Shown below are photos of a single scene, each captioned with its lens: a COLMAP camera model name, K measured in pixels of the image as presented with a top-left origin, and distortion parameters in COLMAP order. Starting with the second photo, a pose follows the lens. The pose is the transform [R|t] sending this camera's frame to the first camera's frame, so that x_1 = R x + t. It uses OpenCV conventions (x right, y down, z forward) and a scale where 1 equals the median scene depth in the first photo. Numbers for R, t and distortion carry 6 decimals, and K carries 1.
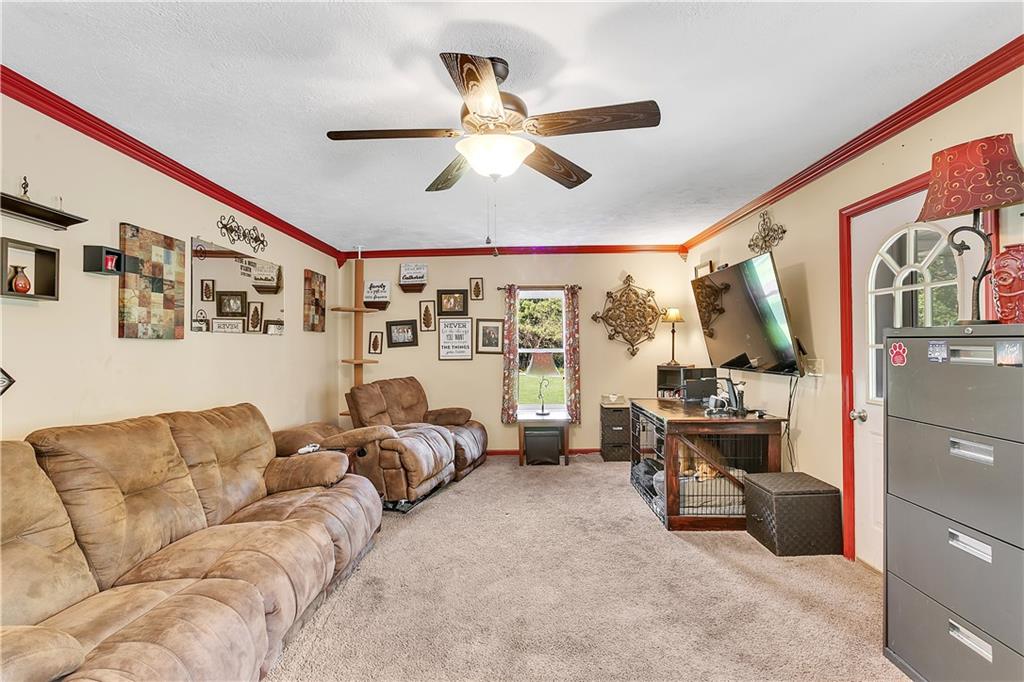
lens RADIAL K [[482.5, 0, 516.8], [0, 482.5, 343.2], [0, 0, 1]] dist [-0.003290, 0.003346]
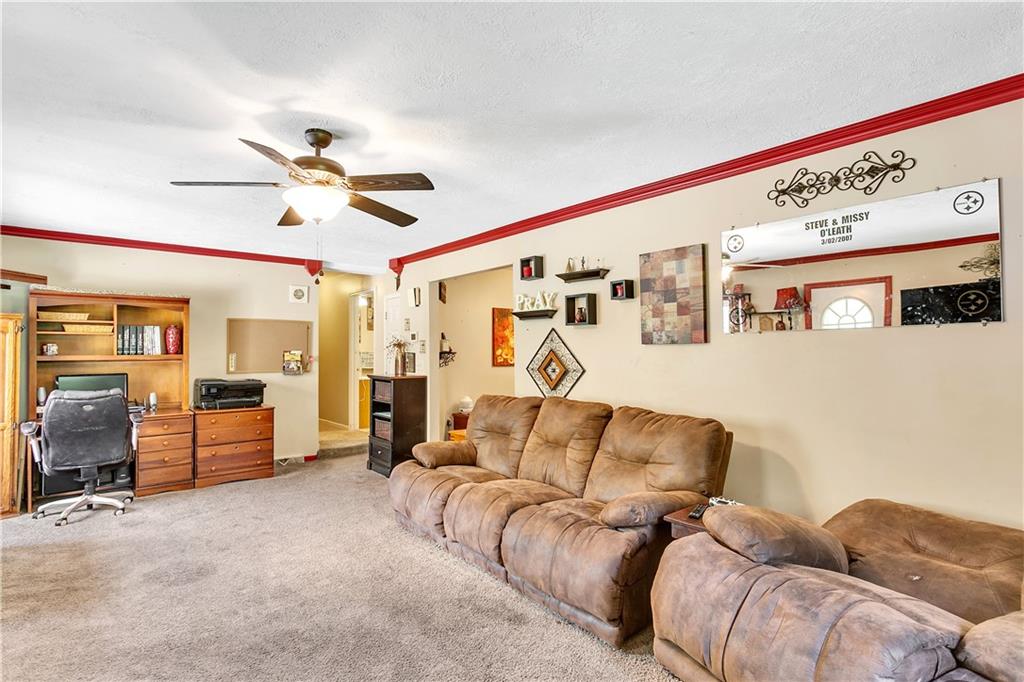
lens RADIAL K [[521.4, 0, 509.7], [0, 521.4, 344.2], [0, 0, 1]] dist [-0.004385, 0.001307]
pose [[-0.767170, 0.002623, -0.641439, 0.239358], [0.017752, 0.999695, -0.017144, 0.004393], [0.641199, -0.024539, -0.766983, 1.267735]]
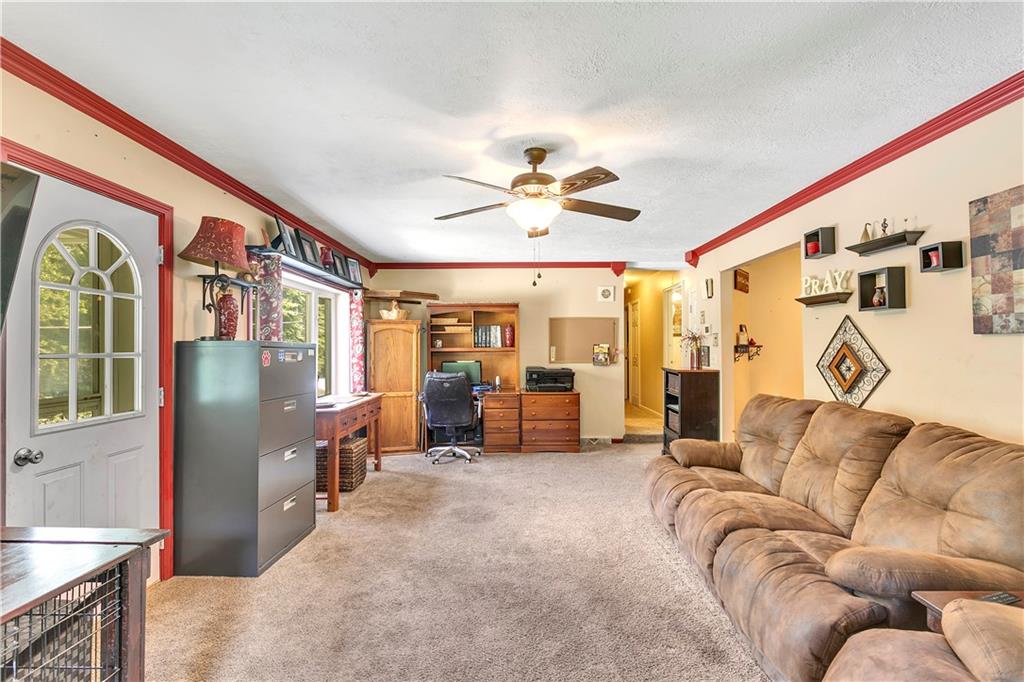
lens RADIAL K [[482.5, 0, 507.0], [0, 482.5, 343.5], [0, 0, 1]] dist [-0.003290, 0.003346]
pose [[-0.999734, 0.013762, 0.018529, 0.009070], [0.013462, 0.999778, -0.016198, 0.005945], [-0.018748, -0.015944, -0.999697, 1.299908]]
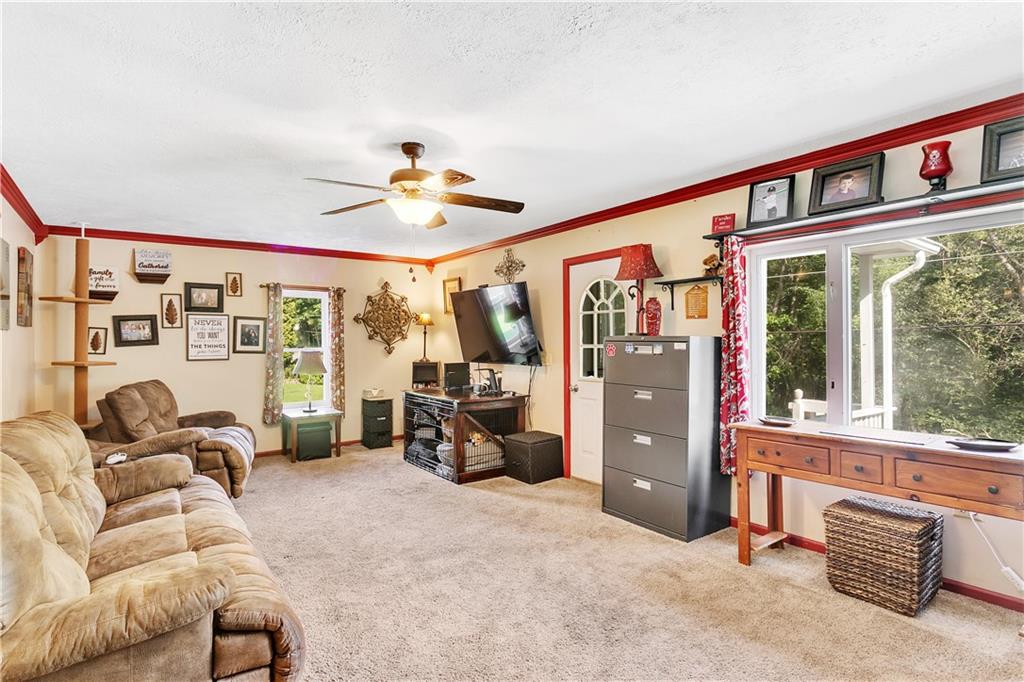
lens RADIAL K [[498.8, 0, 526.0], [0, 498.8, 343.2], [0, 0, 1]] dist [-0.006935, 0.001812]
pose [[0.791864, 0.004073, 0.610684, -0.361026], [-0.005182, 0.999987, 0.000049, -0.000835], [-0.610676, -0.003204, 0.791874, -0.189154]]
